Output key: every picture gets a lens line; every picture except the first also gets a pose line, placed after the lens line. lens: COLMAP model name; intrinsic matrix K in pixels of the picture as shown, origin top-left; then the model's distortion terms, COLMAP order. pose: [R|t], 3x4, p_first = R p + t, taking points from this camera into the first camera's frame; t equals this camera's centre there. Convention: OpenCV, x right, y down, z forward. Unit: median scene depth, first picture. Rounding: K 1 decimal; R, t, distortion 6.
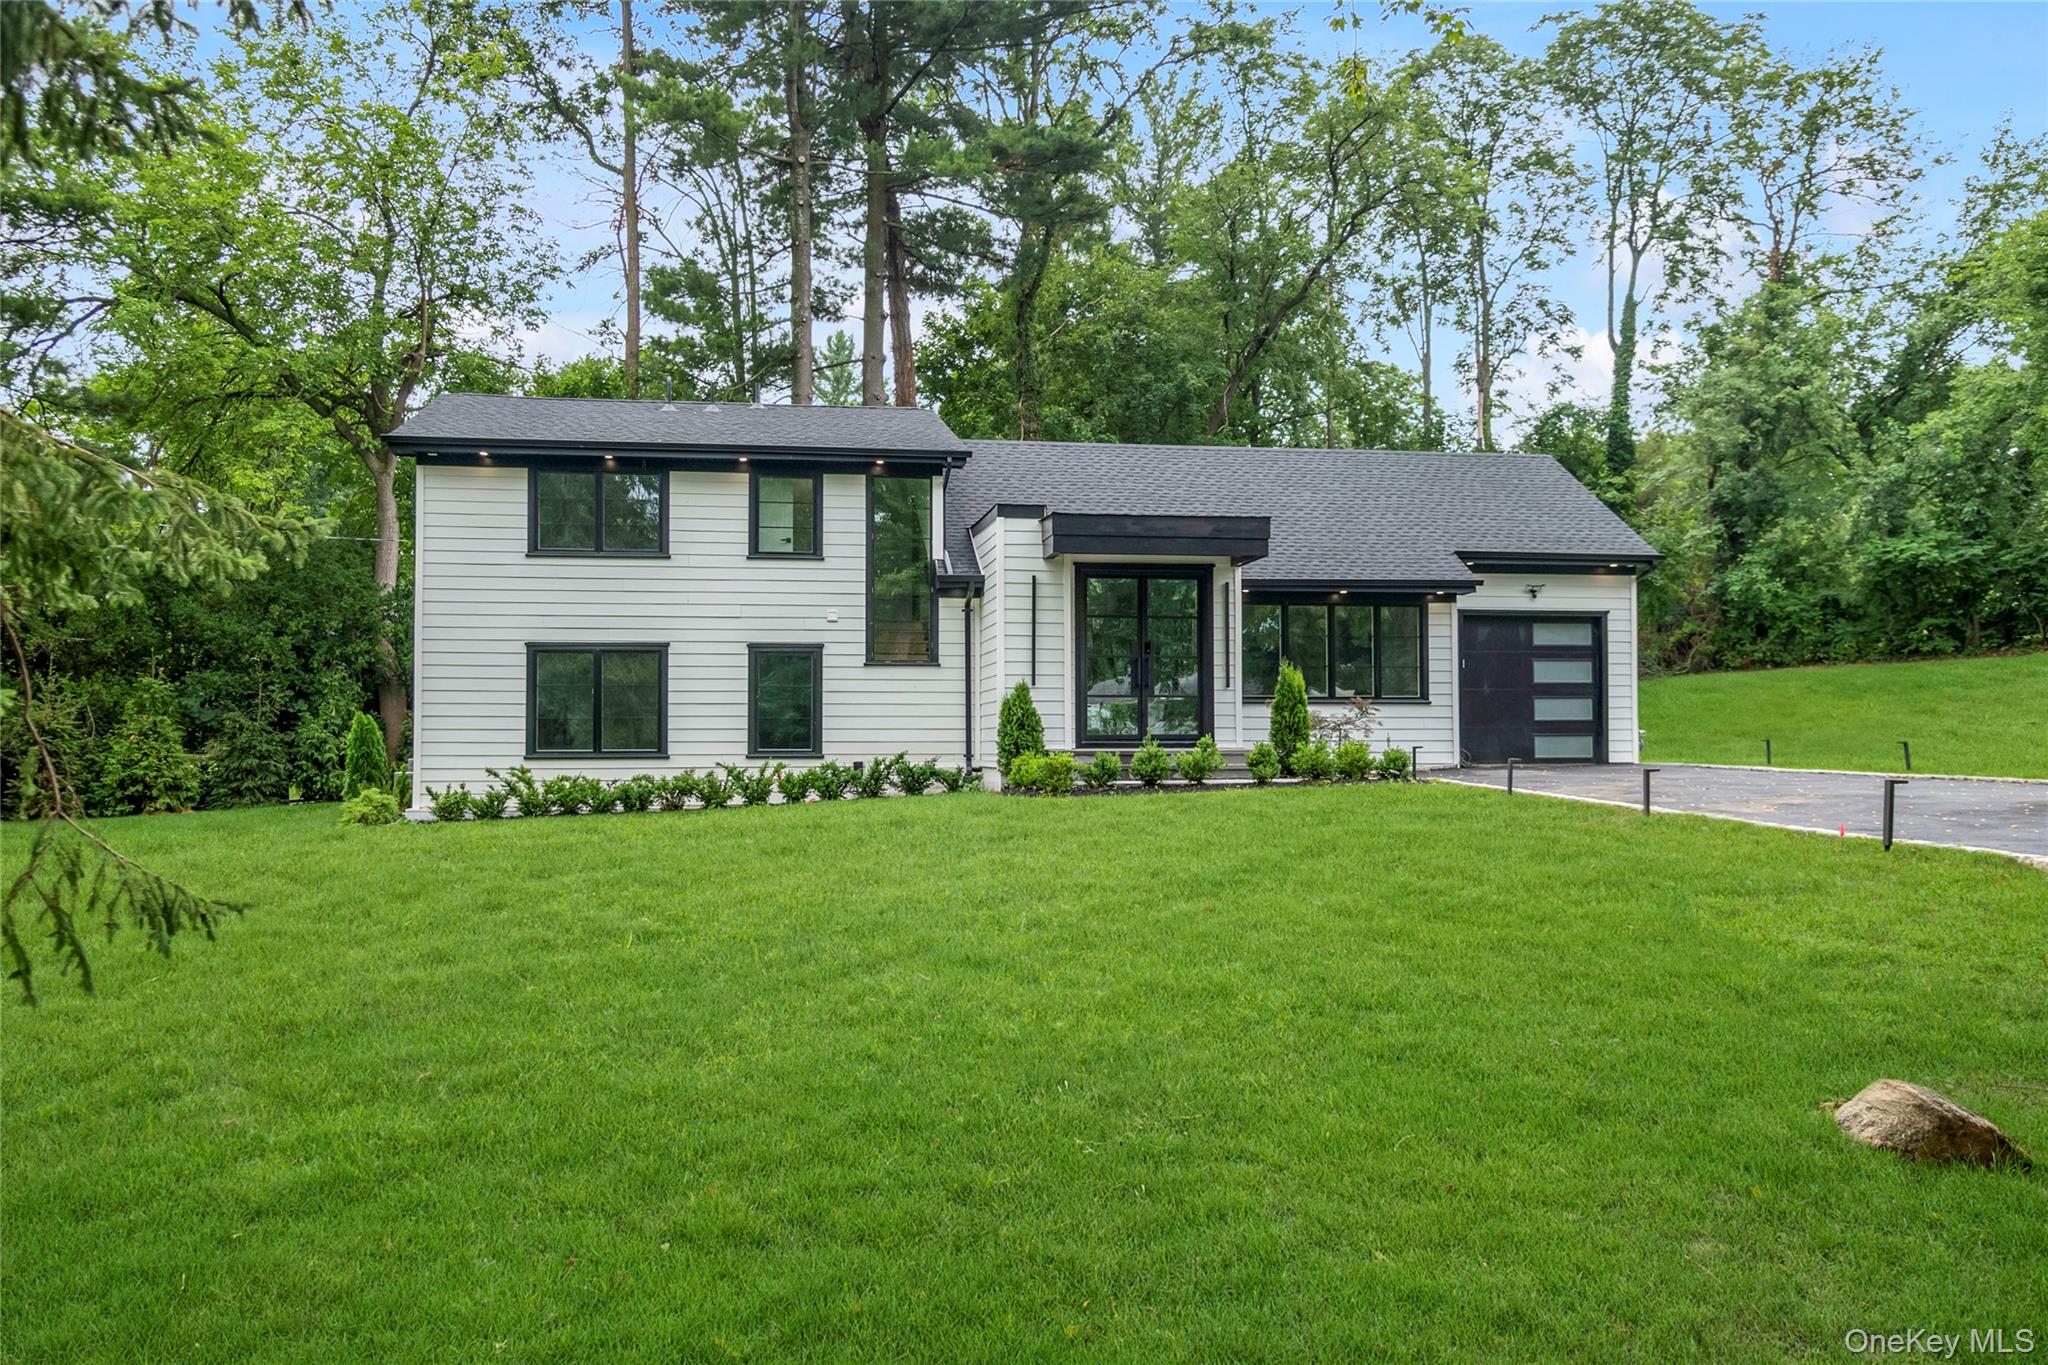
lens RADIAL K [[1765.5, 0, 1014.9], [0, 1765.5, 677.8], [0, 0, 1]] dist [-0.002224, 0.013220]
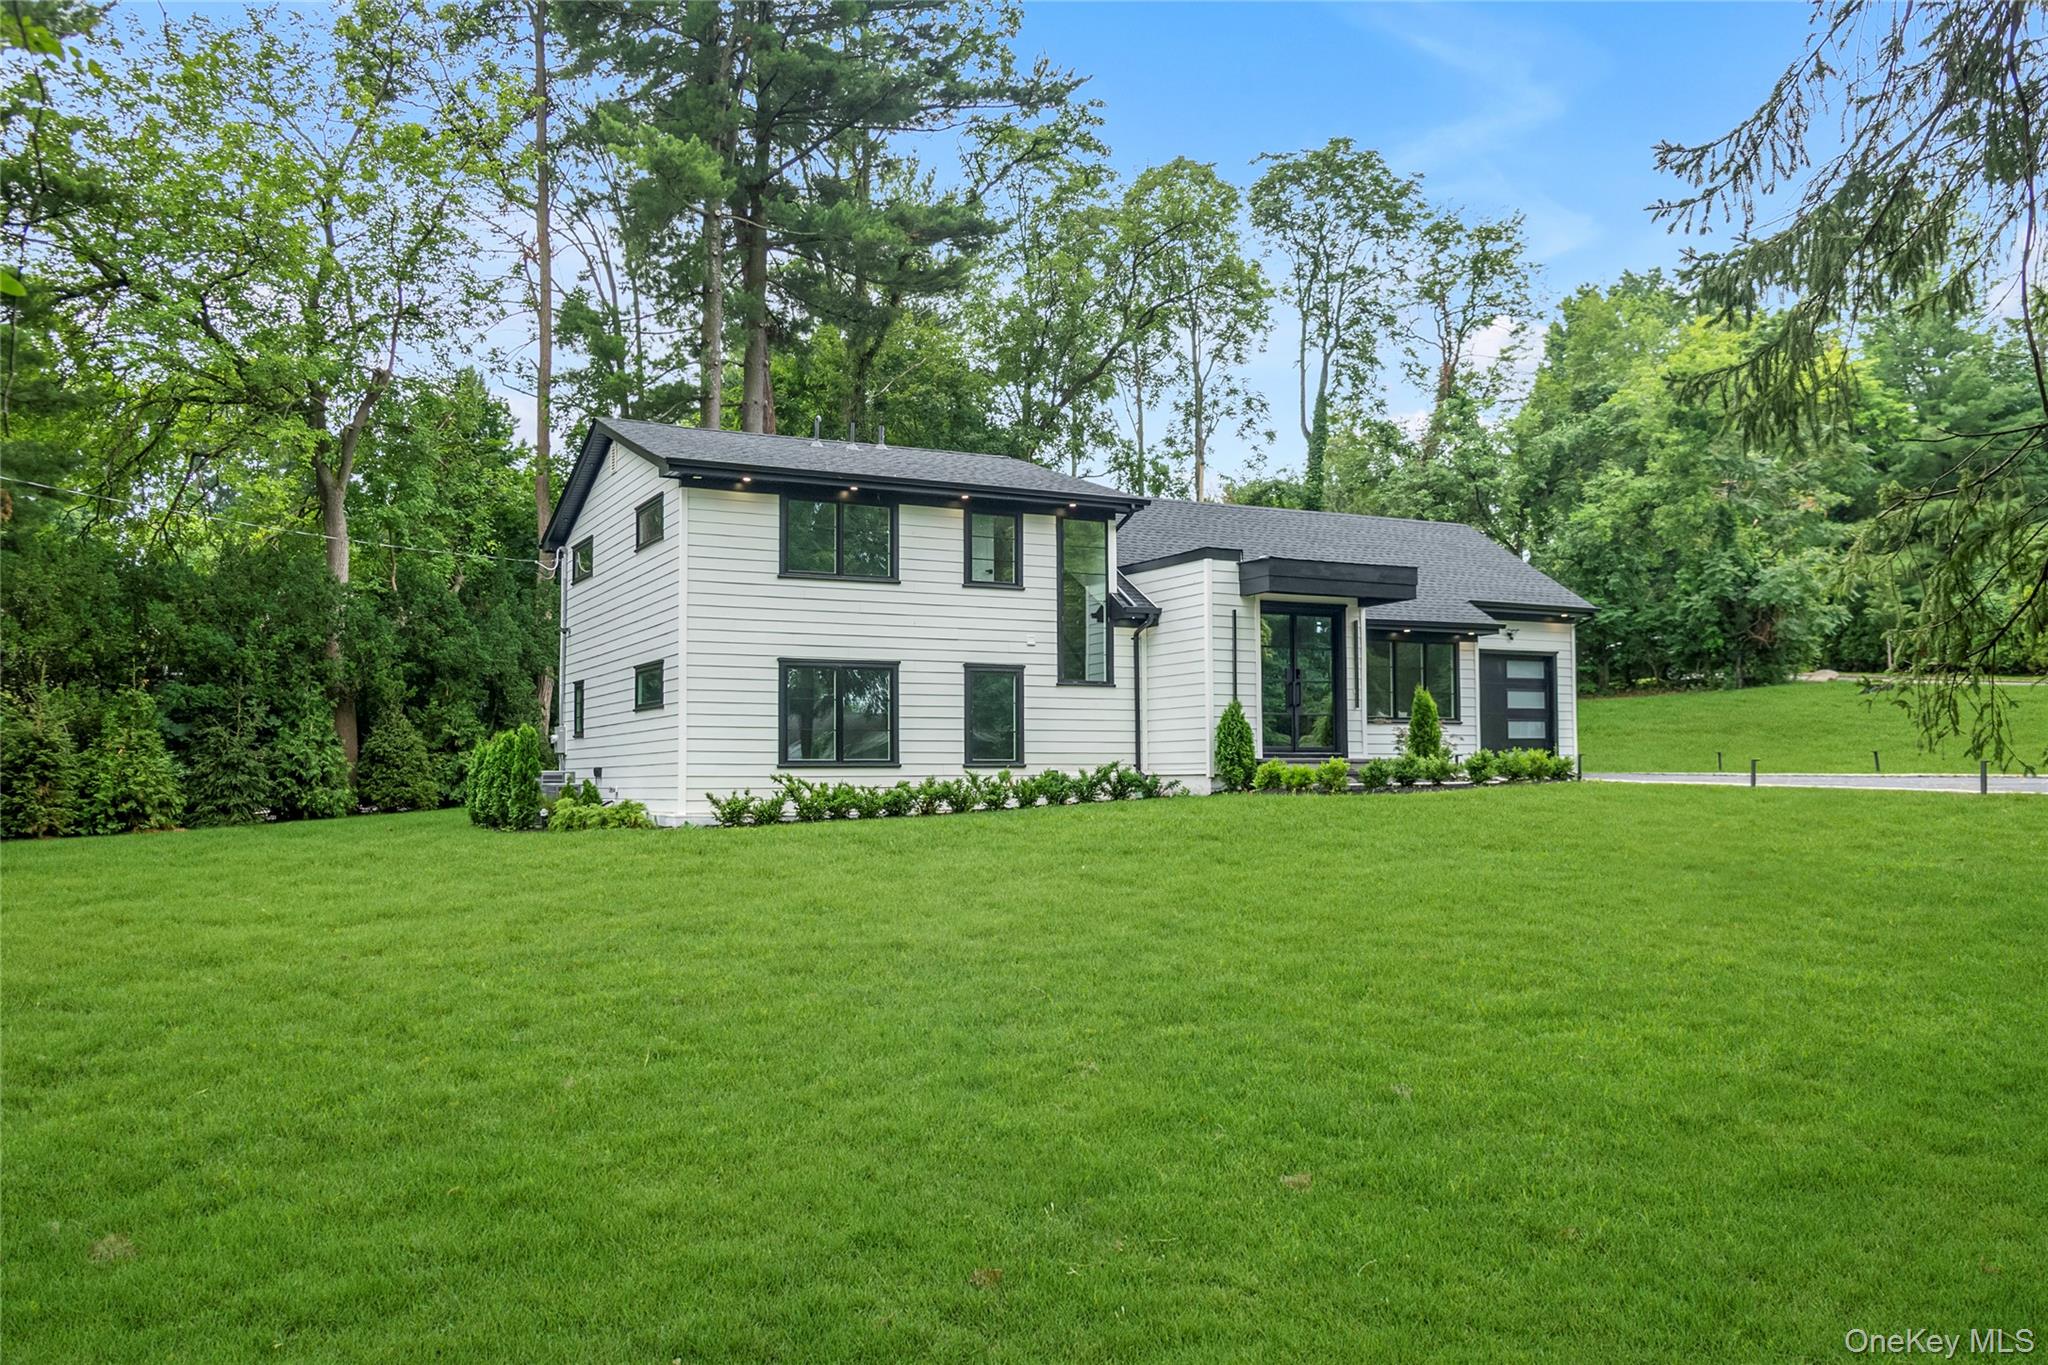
lens RADIAL K [[1651.2, 0, 1033.2], [0, 1651.2, 677.3], [0, 0, 1]] dist [-0.033186, 0.004472]
pose [[0.949085, 0.017014, 0.314559, -0.431065], [-0.009991, 0.999664, -0.023927, 0.013308], [-0.314860, 0.019566, 0.948936, 0.008184]]
